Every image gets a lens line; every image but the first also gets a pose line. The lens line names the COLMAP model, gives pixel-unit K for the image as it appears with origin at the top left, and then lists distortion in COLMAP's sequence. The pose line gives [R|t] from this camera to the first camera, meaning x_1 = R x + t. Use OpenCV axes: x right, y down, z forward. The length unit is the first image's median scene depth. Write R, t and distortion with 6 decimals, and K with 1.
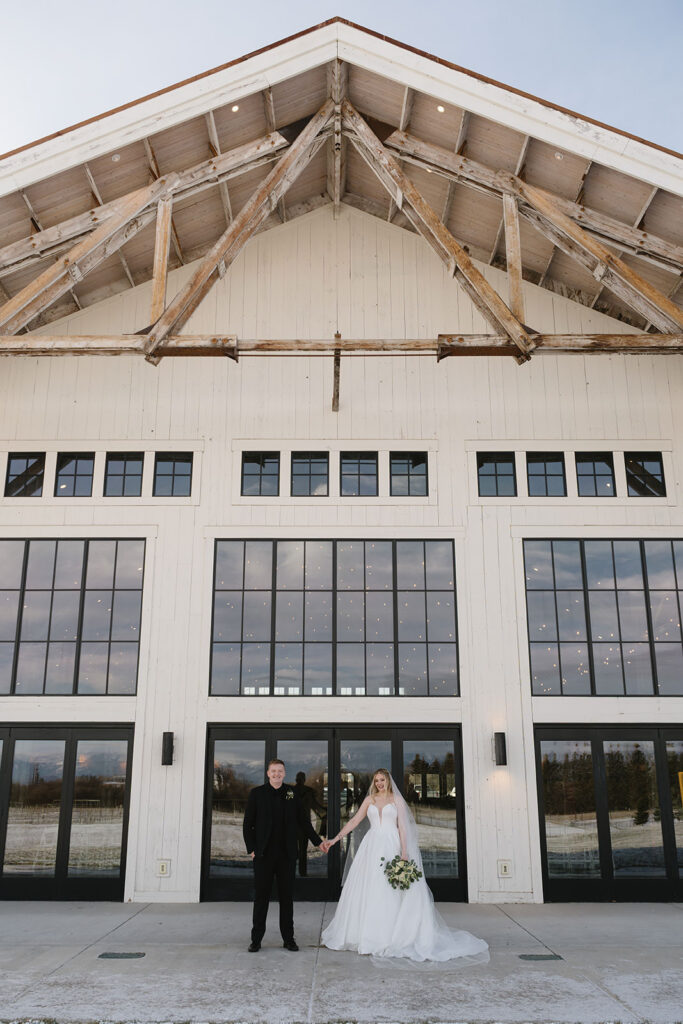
lens RADIAL K [[944.2, 0, 314.8], [0, 944.2, 532.7], [0, 0, 1]] dist [-0.011159, 0.012227]
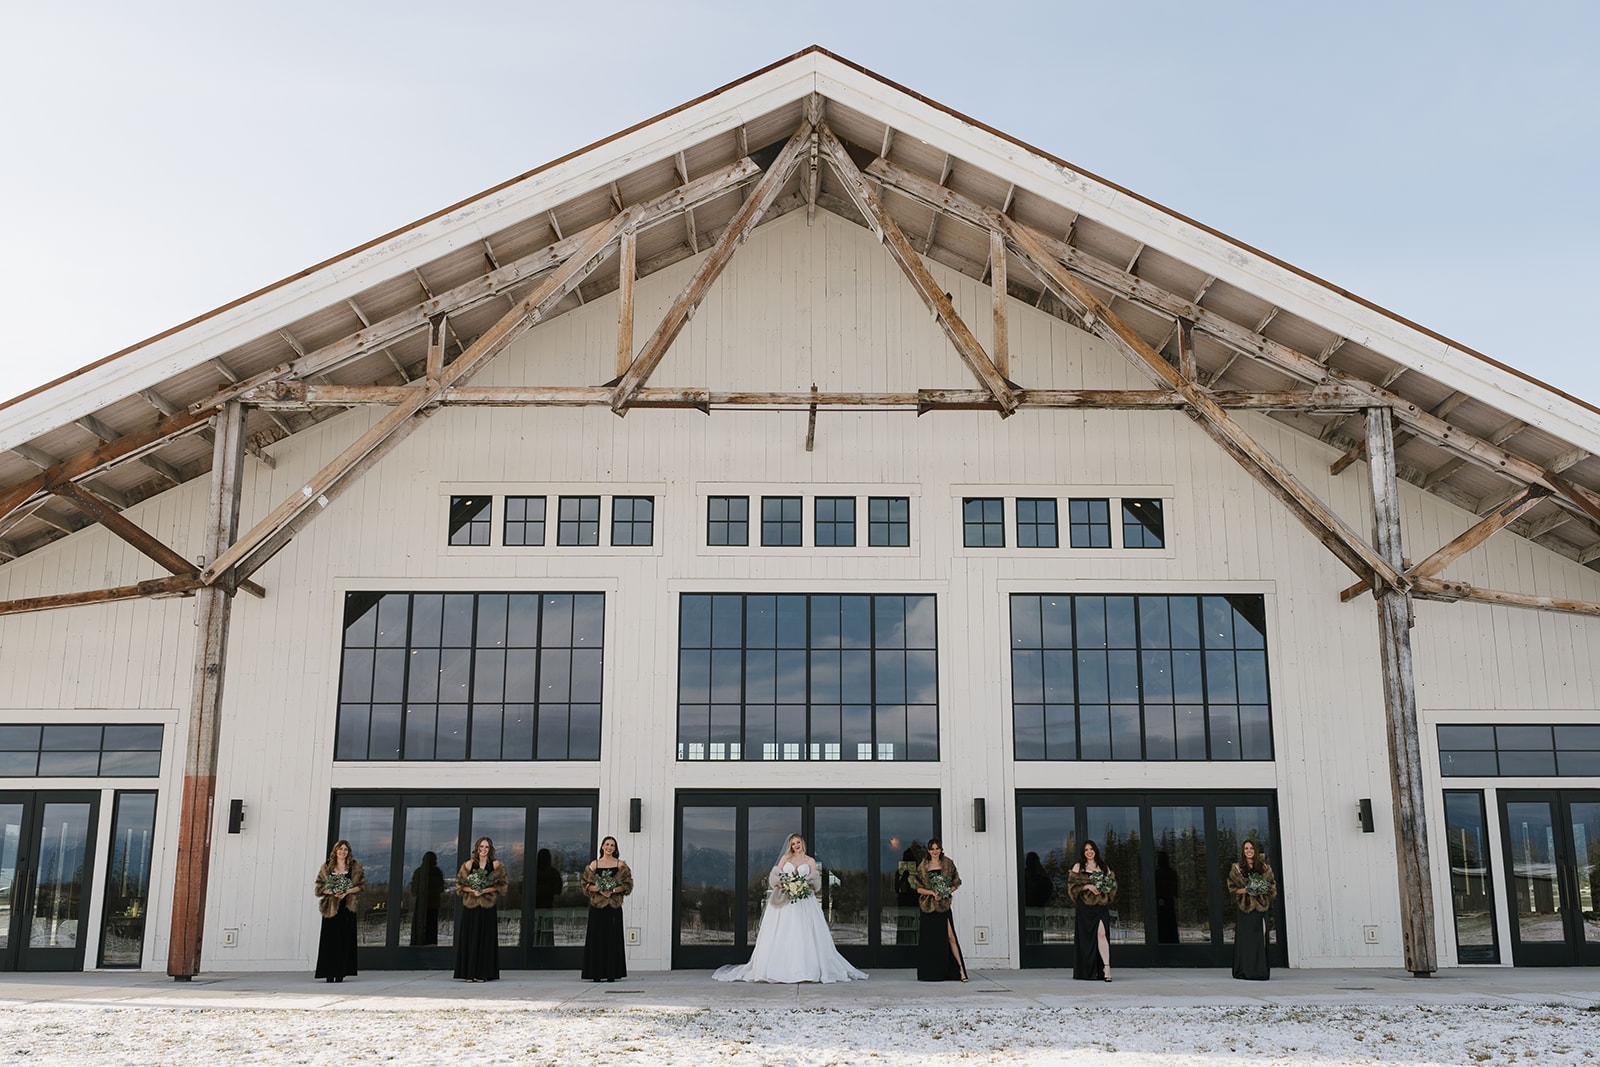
lens RADIAL K [[1563.1, 0, 796.2], [0, 1563.1, 577.5], [0, 0, 1]] dist [-0.000853, 0.008723]
pose [[0.999694, 0.001638, 0.024695, -0.031888], [-0.003166, 0.998074, 0.061947, -0.112284], [-0.024546, -0.062007, 0.997774, -0.577220]]
